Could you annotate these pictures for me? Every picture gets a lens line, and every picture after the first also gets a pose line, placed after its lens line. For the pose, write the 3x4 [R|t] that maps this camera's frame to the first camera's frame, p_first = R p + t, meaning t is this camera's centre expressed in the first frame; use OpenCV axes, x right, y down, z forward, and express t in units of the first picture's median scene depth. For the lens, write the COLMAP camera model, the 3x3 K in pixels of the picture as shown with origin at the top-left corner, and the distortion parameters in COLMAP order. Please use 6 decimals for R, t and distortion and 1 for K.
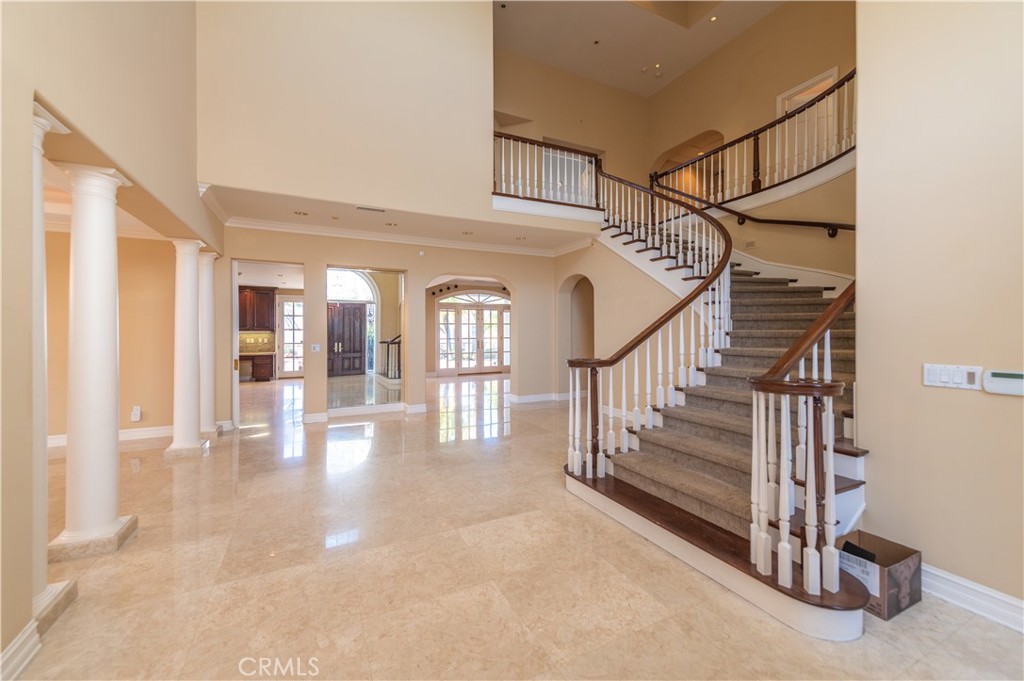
lens RADIAL K [[403.3, 0, 512.0], [0, 403.3, 340.5], [0, 0, 1]] dist [0.017237, -0.003898]
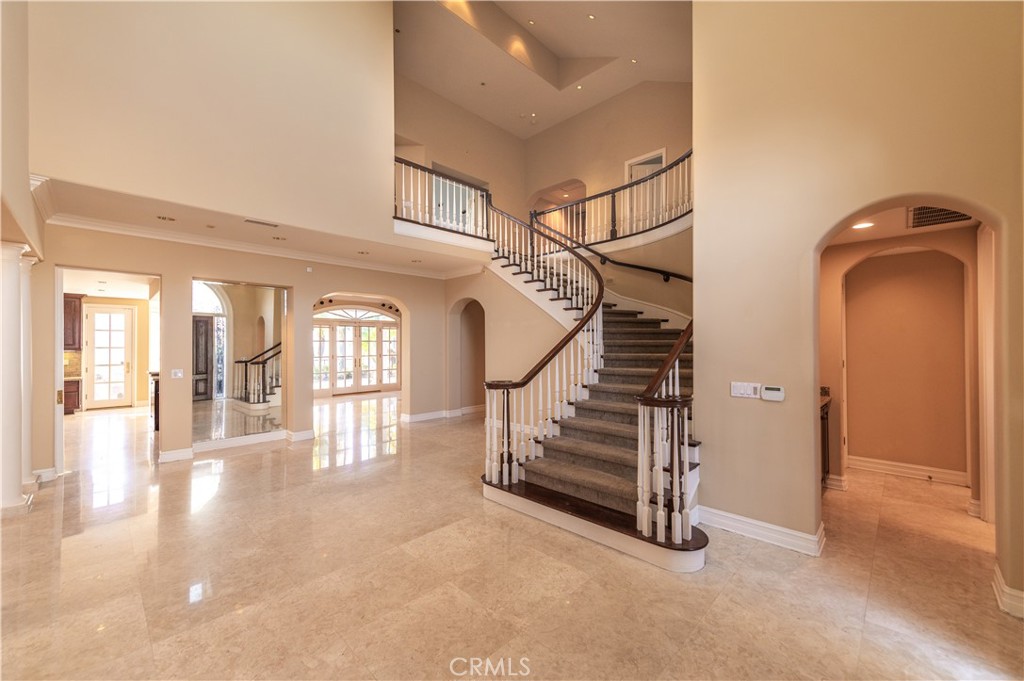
lens RADIAL K [[415.5, 0, 509.5], [0, 415.5, 349.2], [0, 0, 1]] dist [0.020673, -0.005095]
pose [[0.939482, -0.001590, 0.342596, -0.173952], [0.003576, 0.999980, -0.005164, -0.034632], [-0.342581, 0.006076, 0.939469, -0.104215]]
